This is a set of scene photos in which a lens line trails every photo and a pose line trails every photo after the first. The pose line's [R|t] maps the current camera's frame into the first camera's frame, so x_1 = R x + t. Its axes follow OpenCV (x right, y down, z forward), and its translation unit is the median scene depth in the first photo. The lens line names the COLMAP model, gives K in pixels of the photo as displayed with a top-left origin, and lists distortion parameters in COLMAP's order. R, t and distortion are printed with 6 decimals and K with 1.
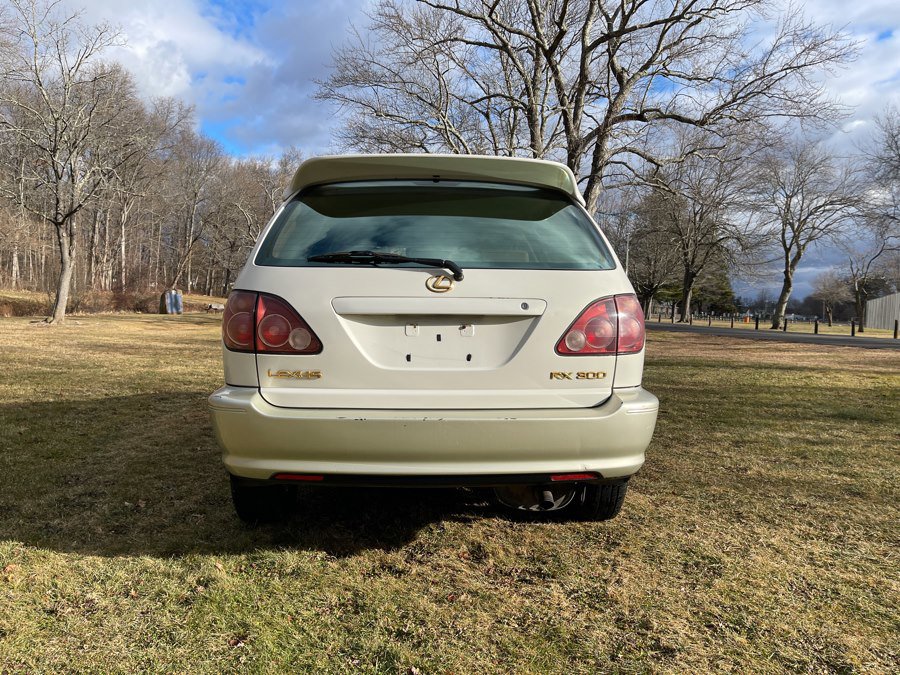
lens RADIAL K [[683.6, 0, 443.7], [0, 683.6, 339.1], [0, 0, 1]] dist [0.054505, -0.066969]
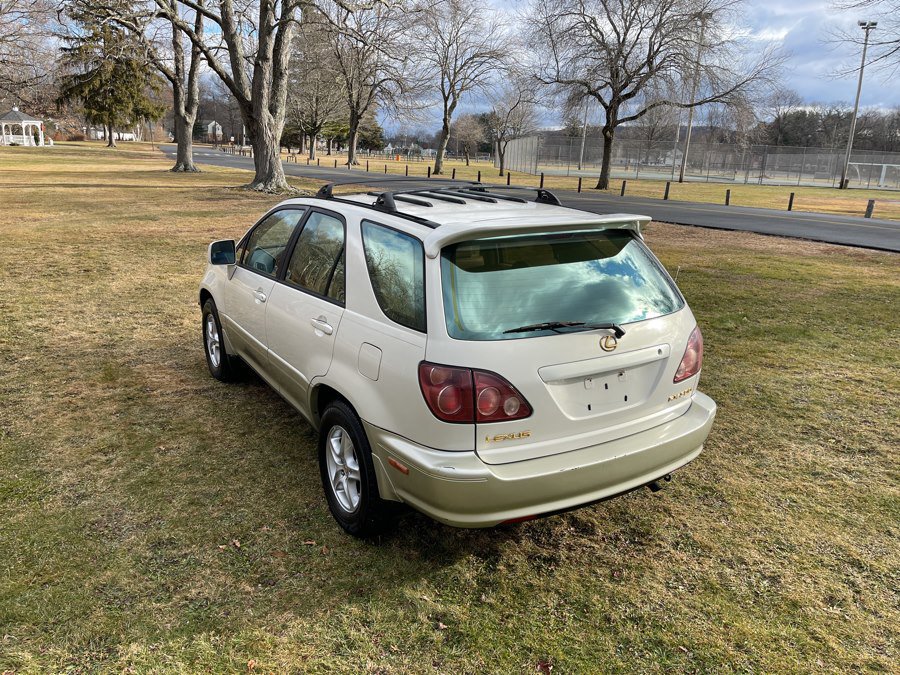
lens RADIAL K [[683.6, 0, 449.1], [0, 683.6, 336.6], [0, 0, 1]] dist [0.054505, -0.066969]
pose [[0.875505, -0.120604, 0.467916, -0.809565], [0.007541, 0.971644, 0.236328, -0.376425], [-0.483150, -0.203378, 0.851589, 0.105504]]
